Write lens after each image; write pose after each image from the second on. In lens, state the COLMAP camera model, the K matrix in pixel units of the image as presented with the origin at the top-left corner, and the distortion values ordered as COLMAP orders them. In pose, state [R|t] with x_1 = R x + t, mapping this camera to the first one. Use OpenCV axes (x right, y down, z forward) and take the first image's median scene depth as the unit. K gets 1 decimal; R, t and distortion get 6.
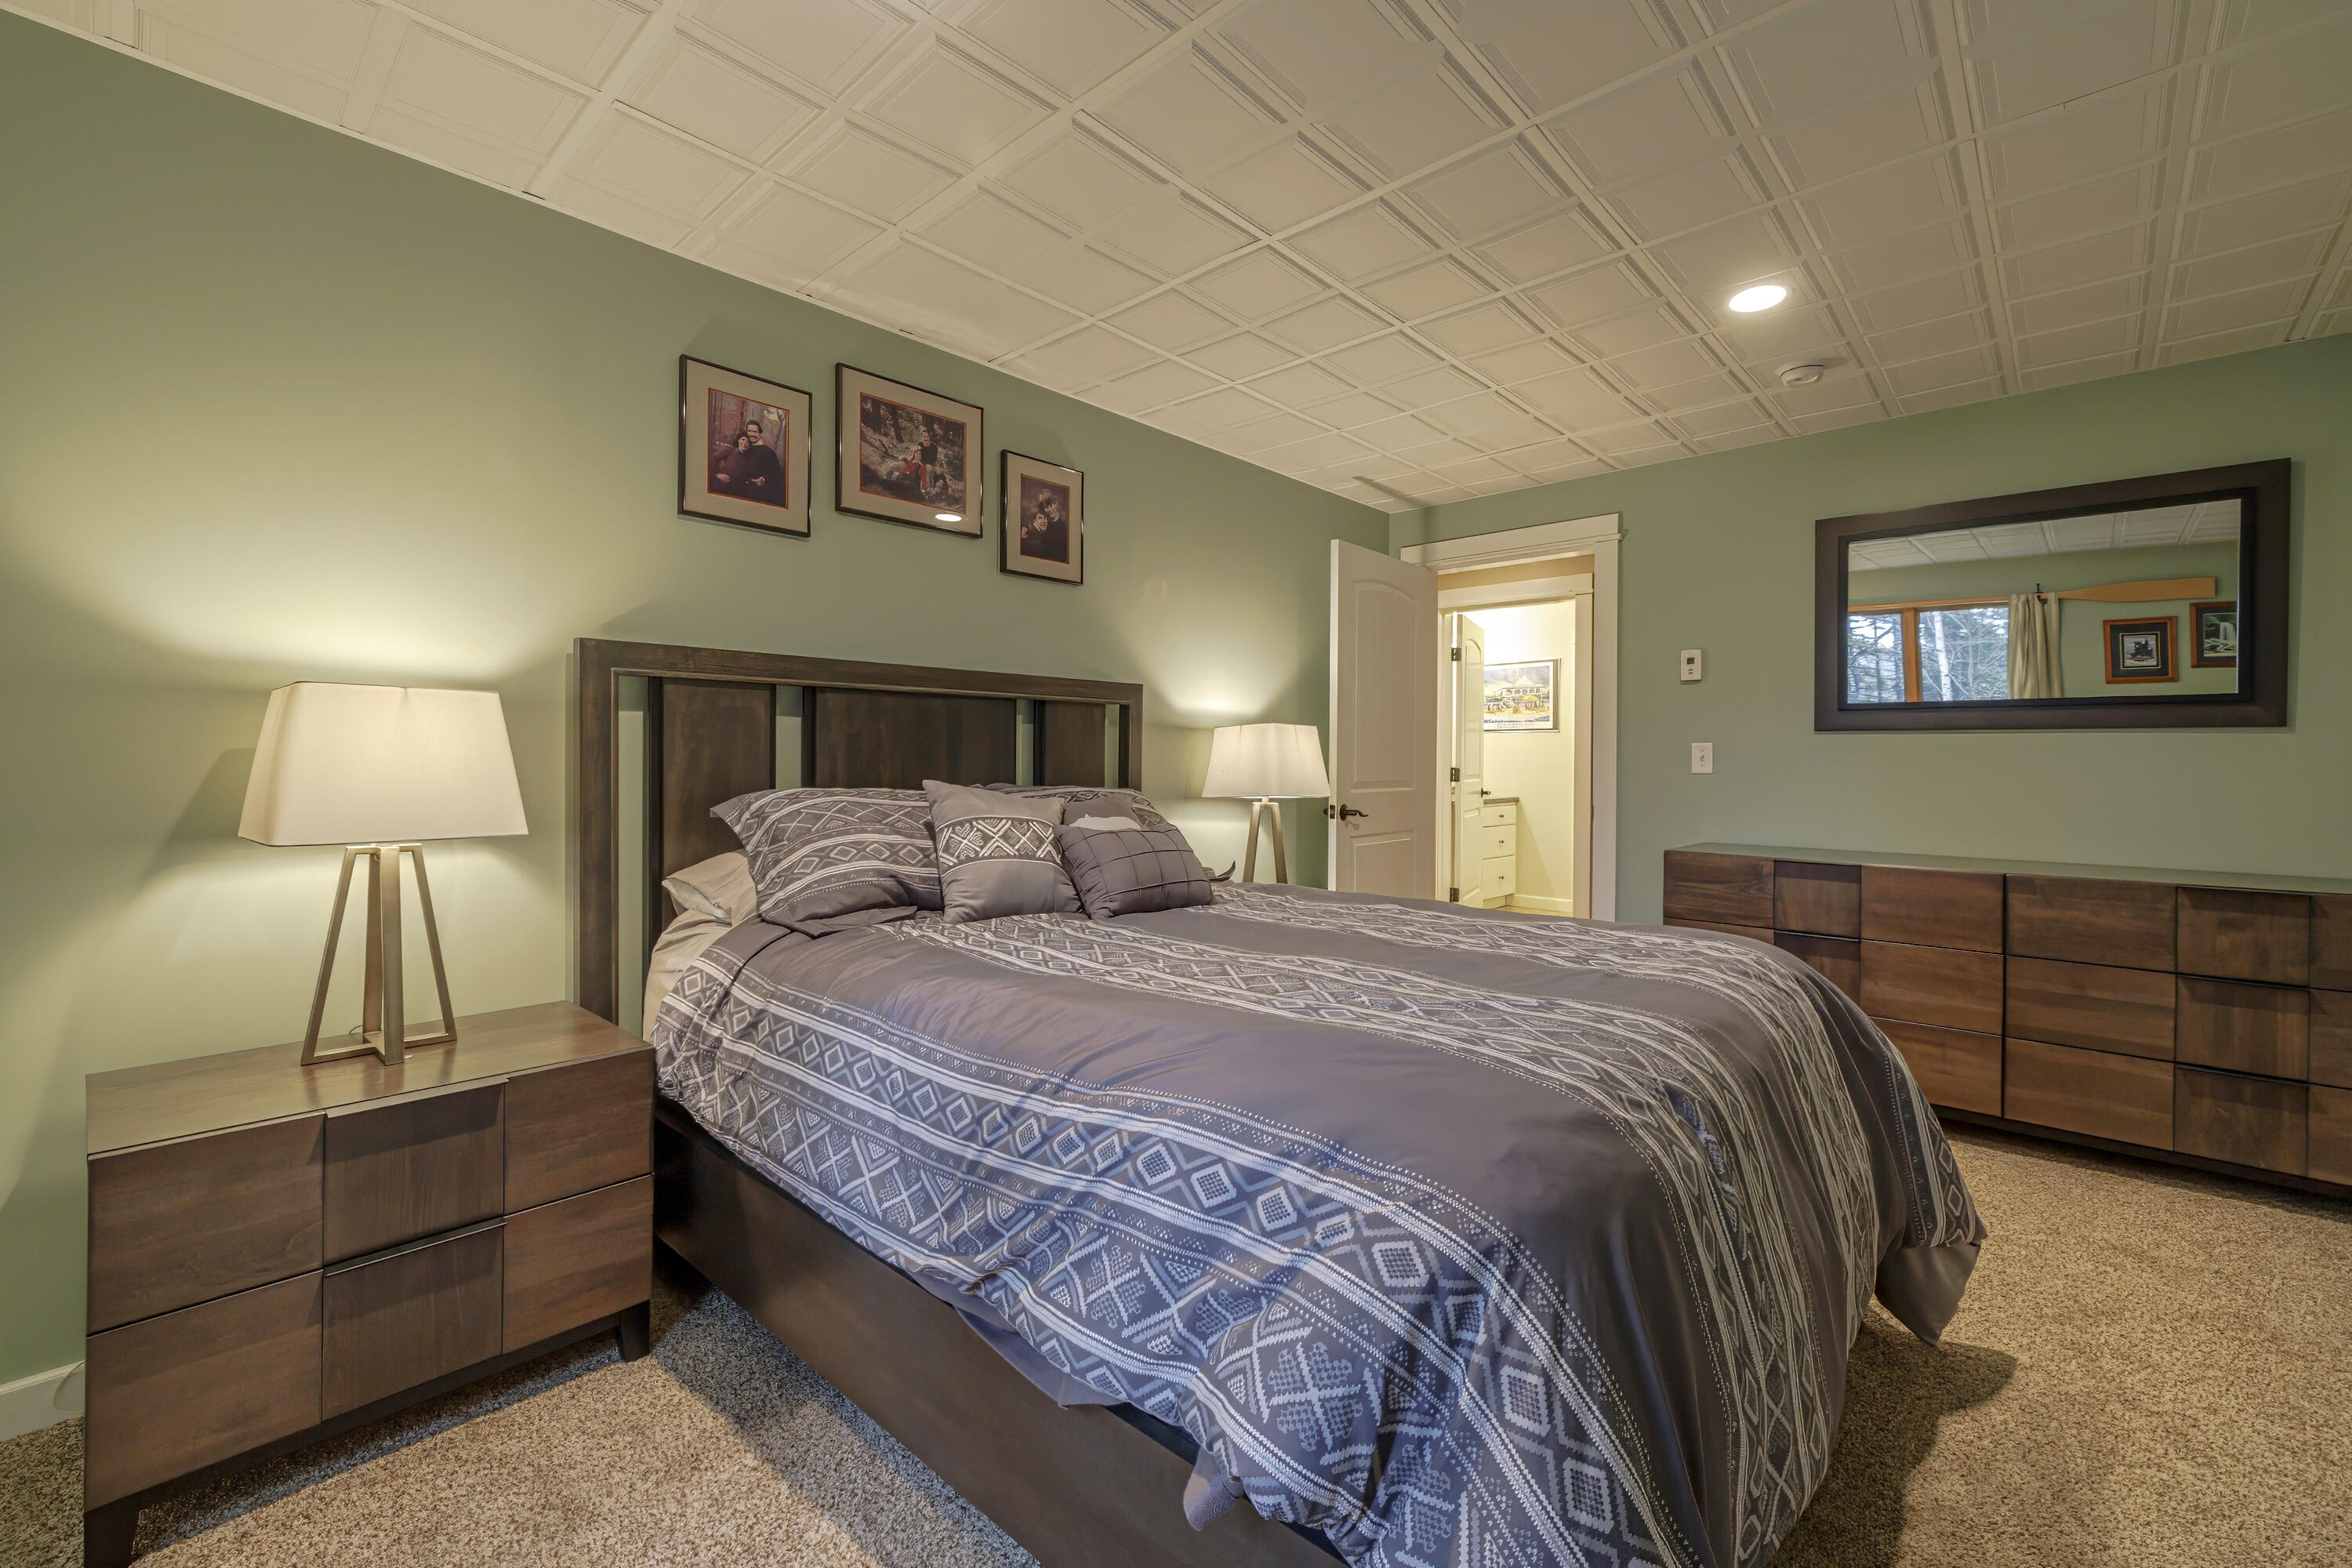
lens RADIAL K [[1003.8, 0, 1173.0], [0, 1003.8, 765.4], [0, 0, 1]] dist [-0.000005, -0.000011]
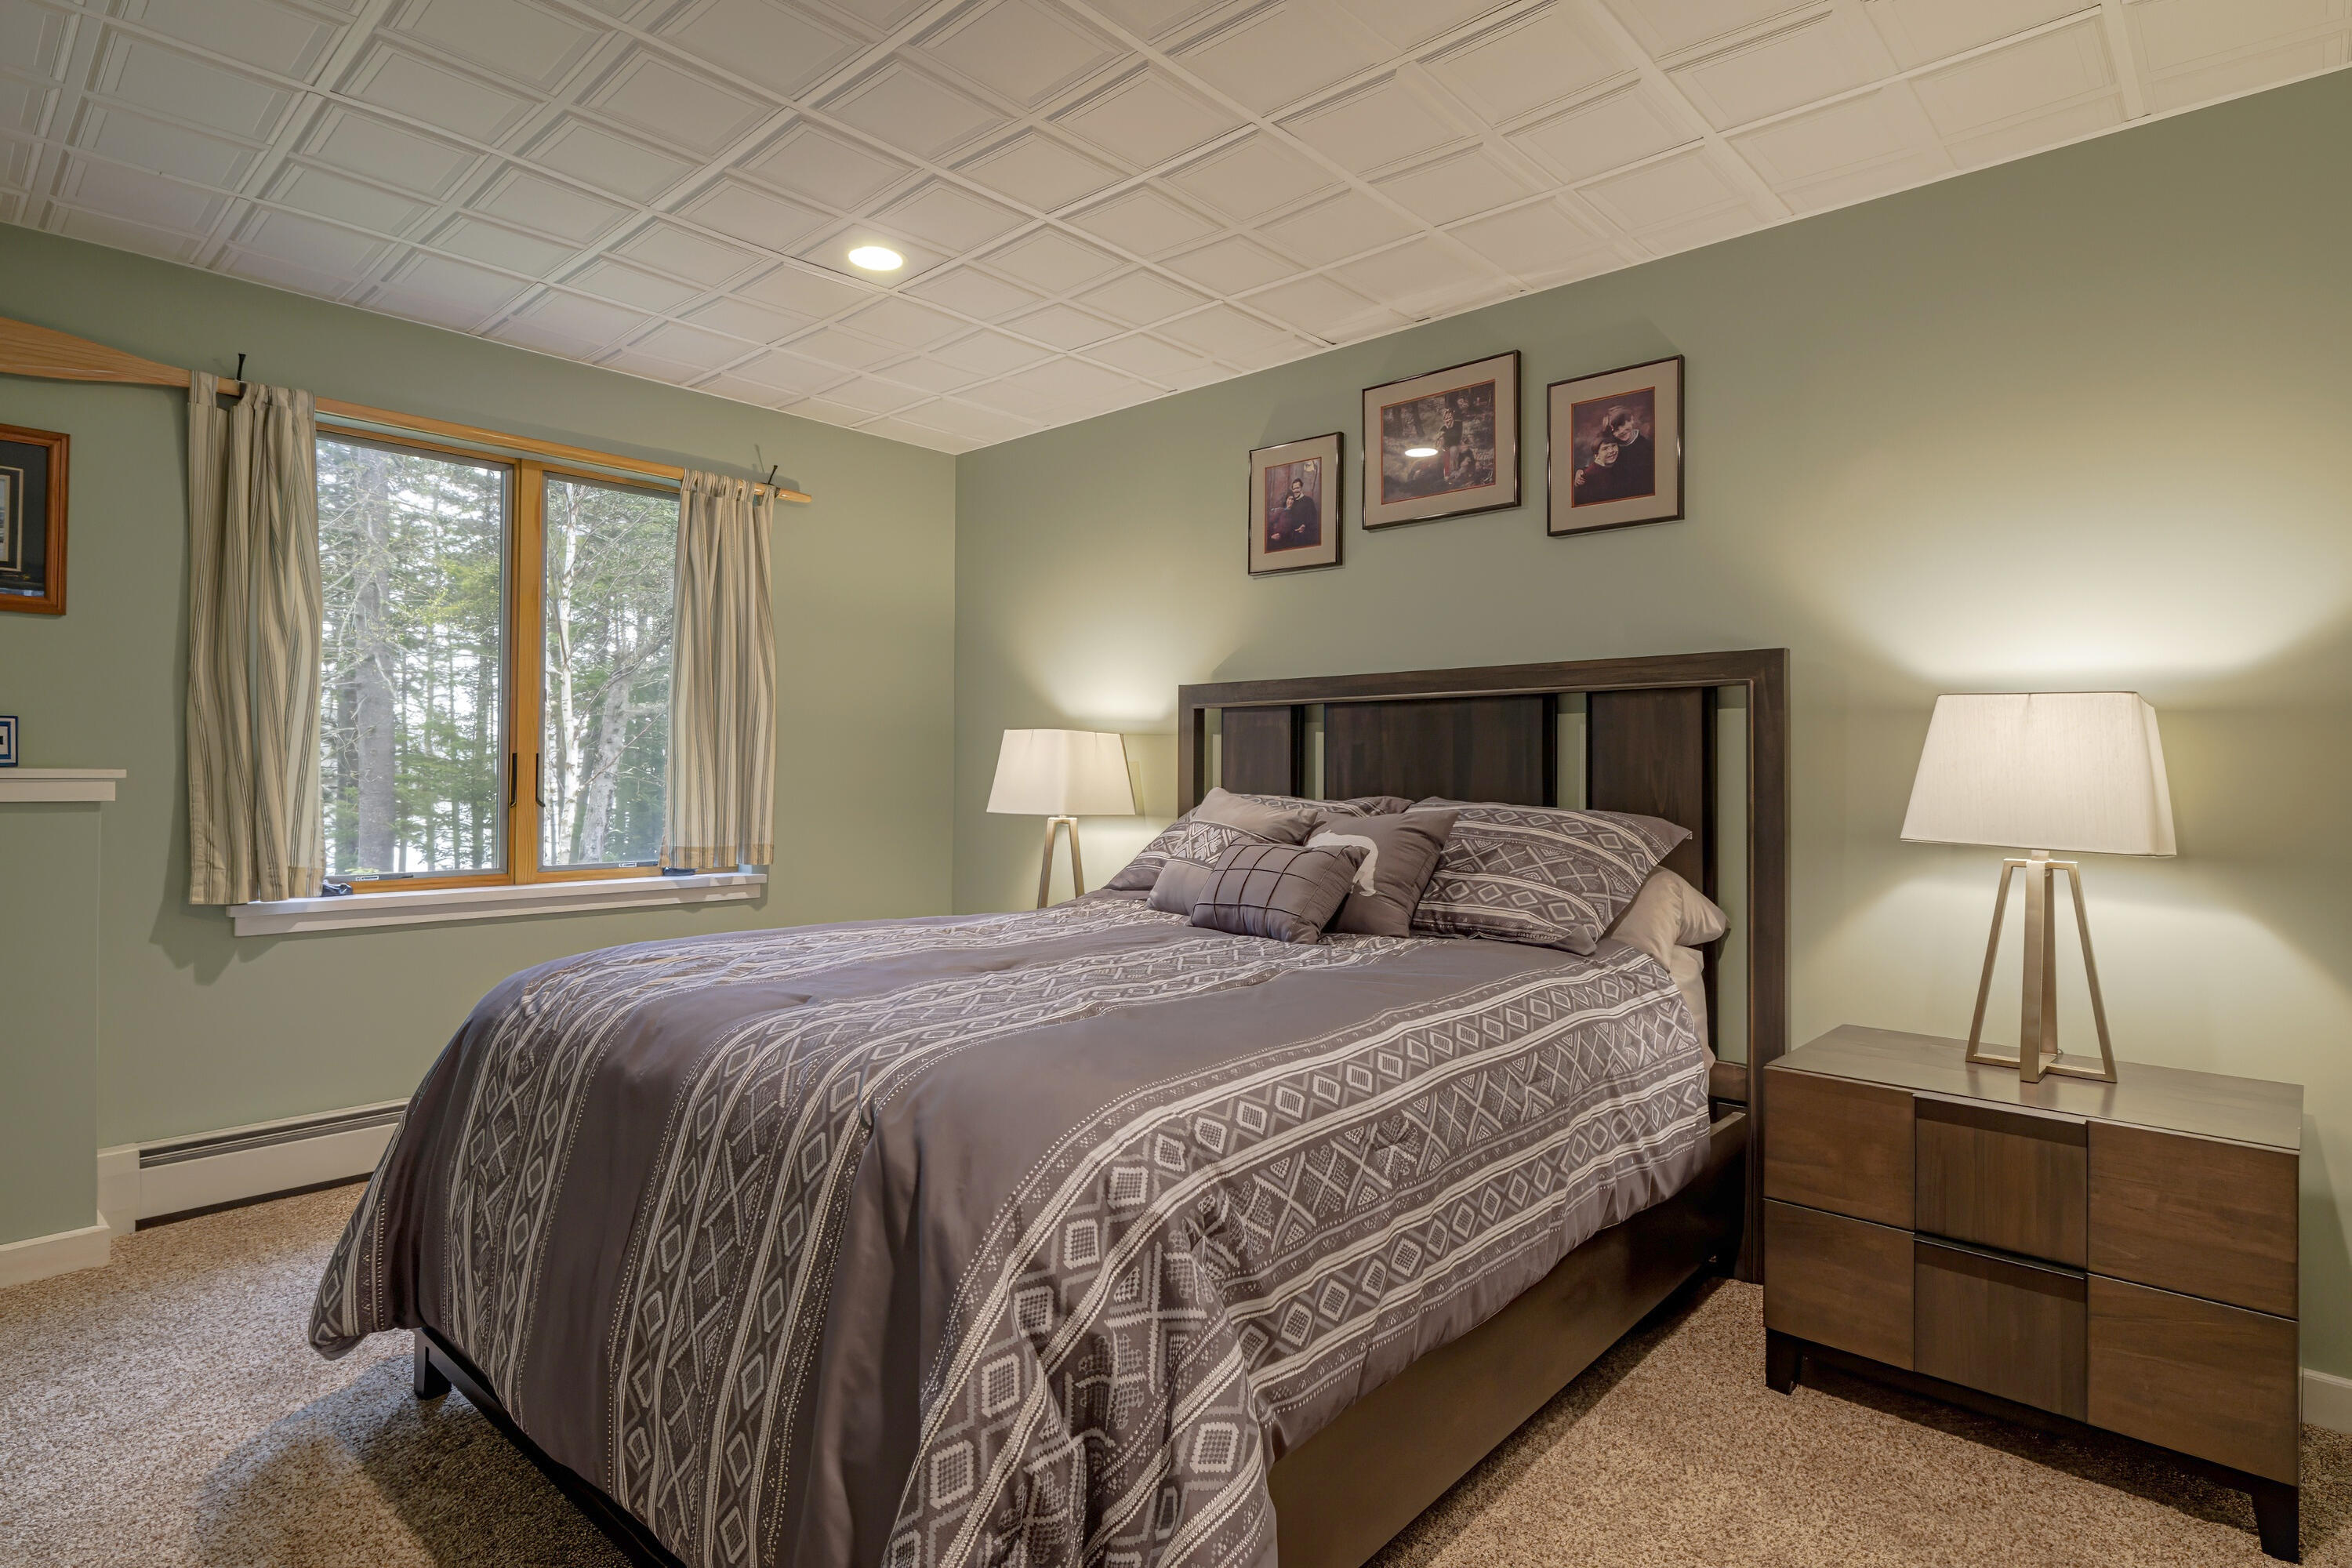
lens RADIAL K [[1192.7, 0, 1180.0], [0, 1192.7, 768.8], [0, 0, 1]] dist [0.000322, 0.000442]
pose [[-0.000353, -0.006061, -0.999982, 0.834515], [-0.010432, 0.999927, -0.006057, 0.001004], [0.999946, 0.010429, -0.000416, 0.757456]]
